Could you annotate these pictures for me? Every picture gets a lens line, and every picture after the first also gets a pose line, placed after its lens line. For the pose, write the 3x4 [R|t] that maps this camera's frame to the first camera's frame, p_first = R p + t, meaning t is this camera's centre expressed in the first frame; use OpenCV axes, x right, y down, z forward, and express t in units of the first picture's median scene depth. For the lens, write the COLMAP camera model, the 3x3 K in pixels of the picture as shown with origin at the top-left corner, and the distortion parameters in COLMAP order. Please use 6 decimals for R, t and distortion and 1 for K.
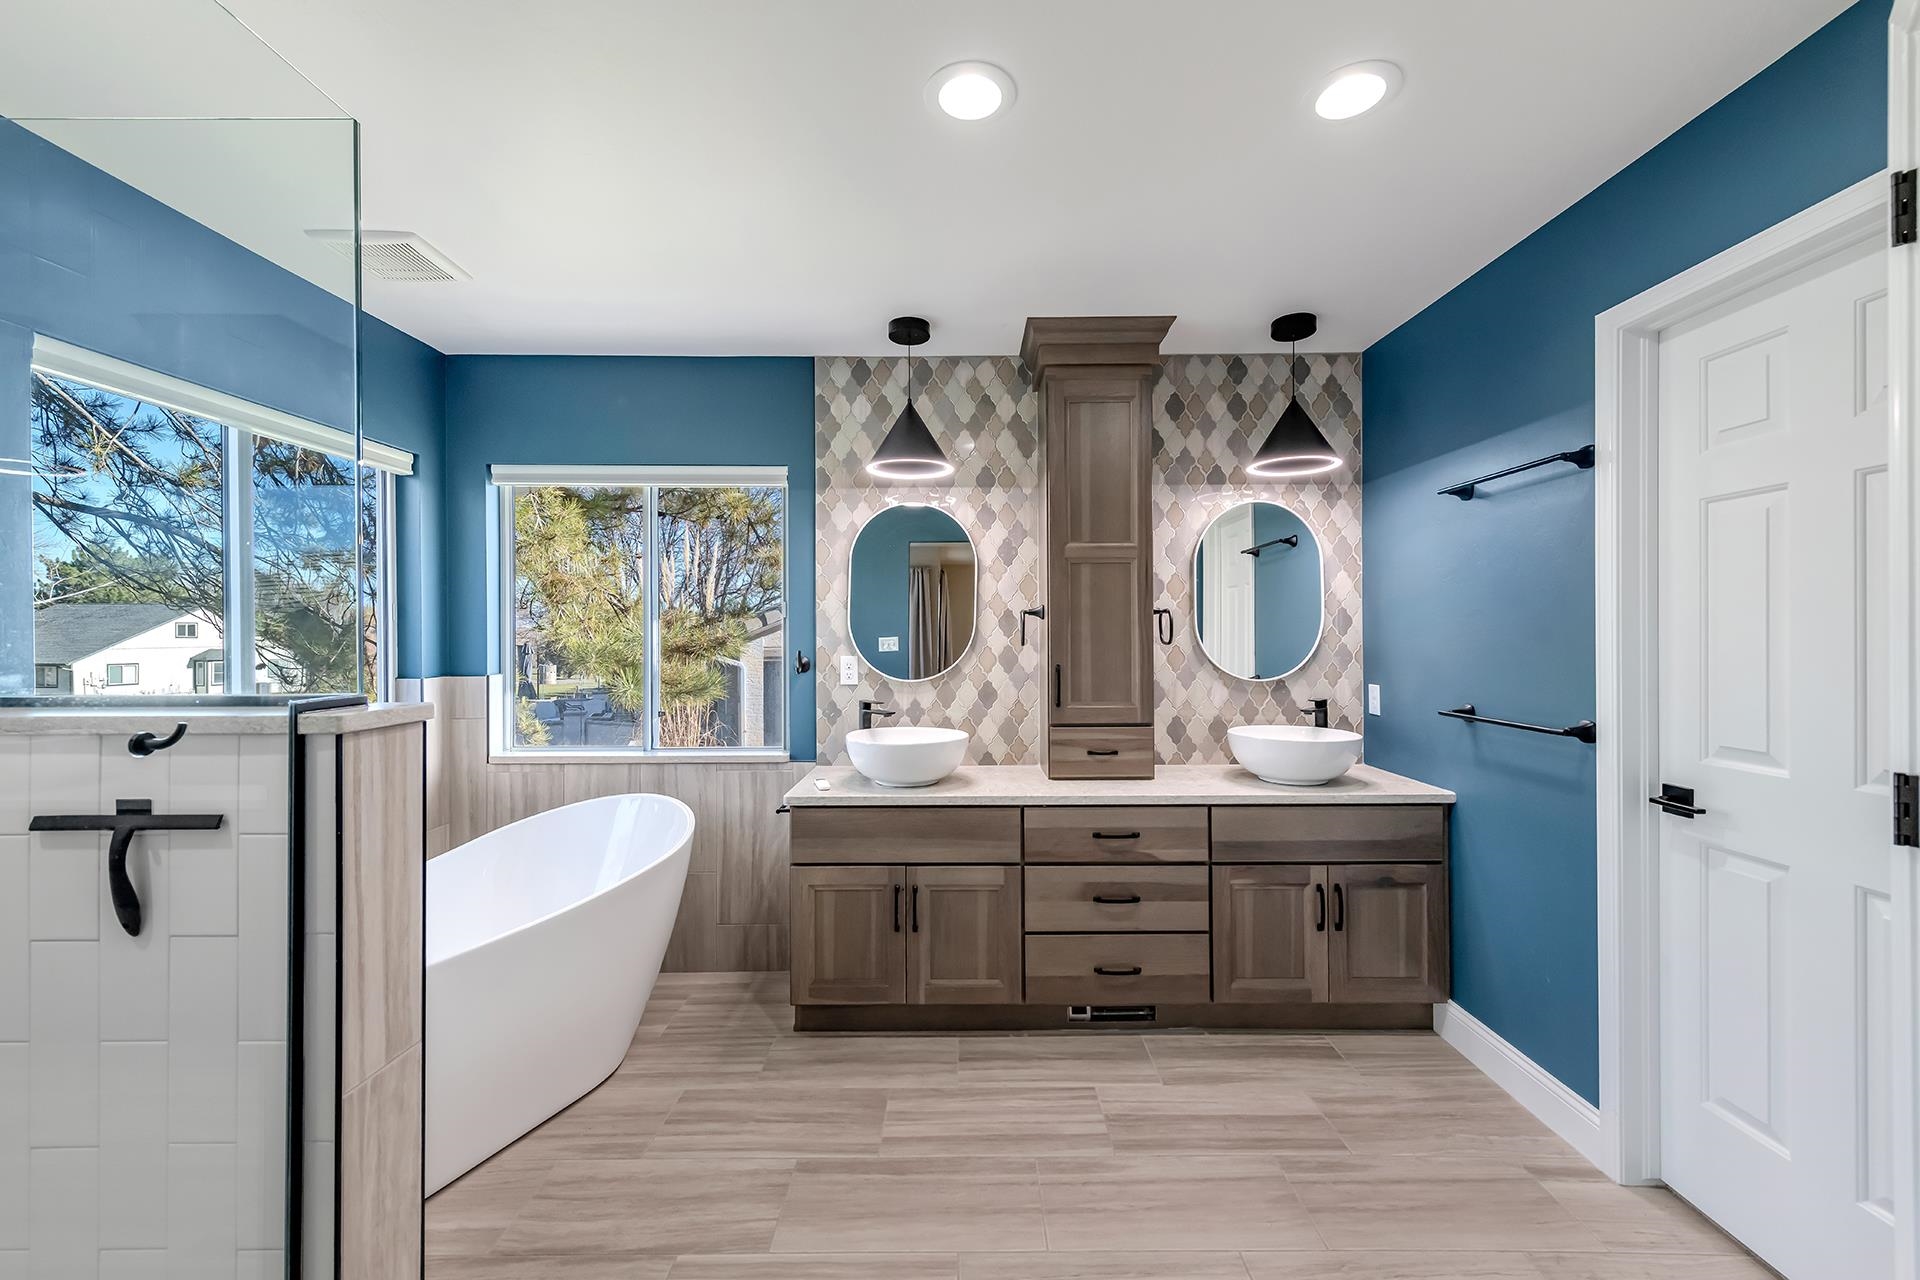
lens RADIAL K [[801.5, 0, 956.0], [0, 801.5, 638.3], [0, 0, 1]] dist [-0.001726, -0.001022]
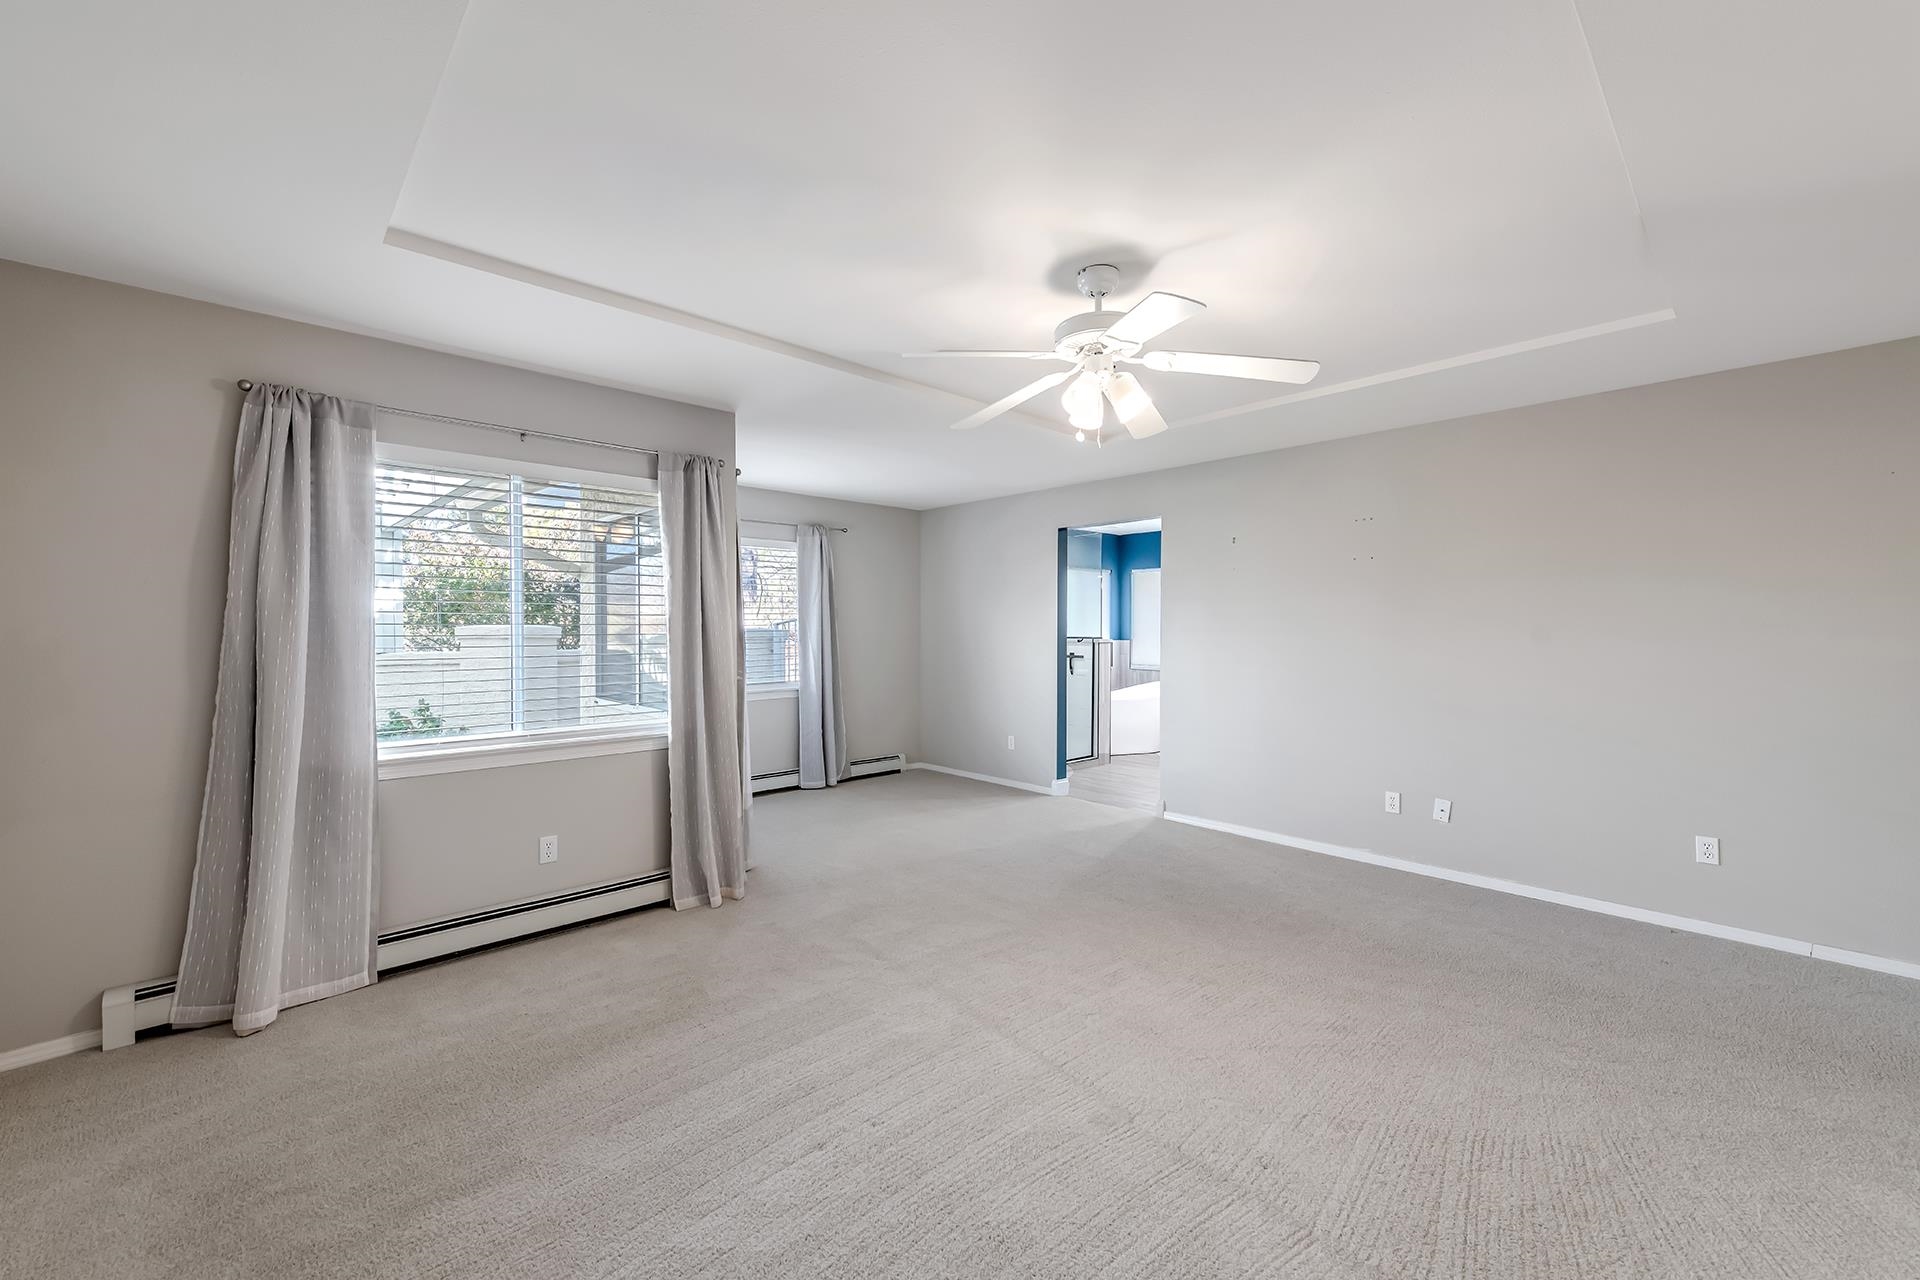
lens RADIAL K [[754.5, 0, 970.4], [0, 754.5, 645.5], [0, 0, 1]] dist [0.012343, -0.003326]
pose [[0.695116, 0.015748, -0.718725, 1.100687], [-0.000885, 0.999778, 0.021050, 0.004121], [0.718897, -0.013996, 0.694976, -1.513064]]
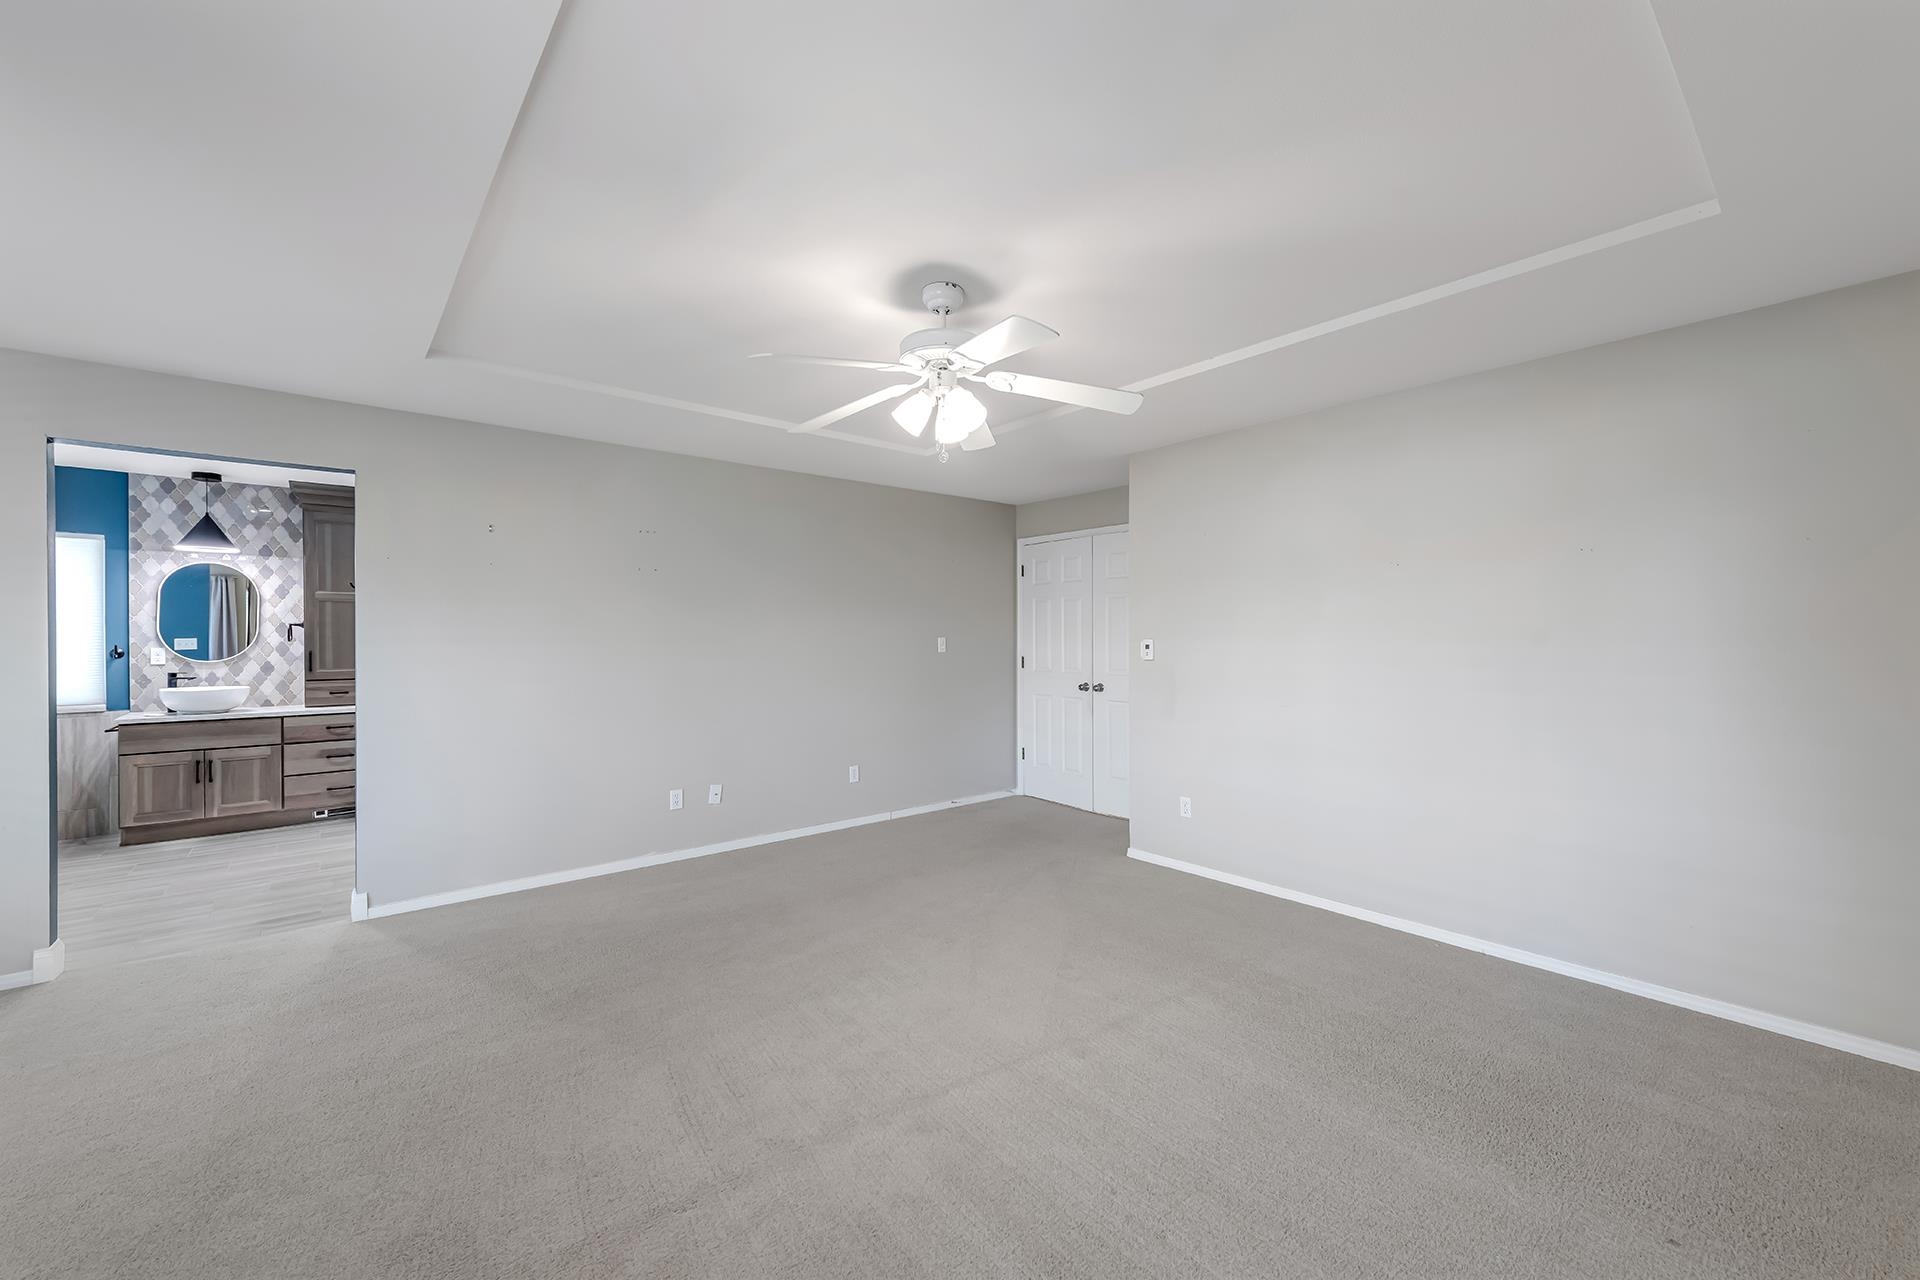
lens RADIAL K [[754.5, 0, 959.0], [0, 754.5, 639.1], [0, 0, 1]] dist [0.012343, -0.003326]
pose [[0.753415, -0.000052, 0.657545, 0.095558], [0.000465, 1.000000, -0.000454, 0.004940], [-0.657545, 0.000648, 0.753415, -1.486128]]
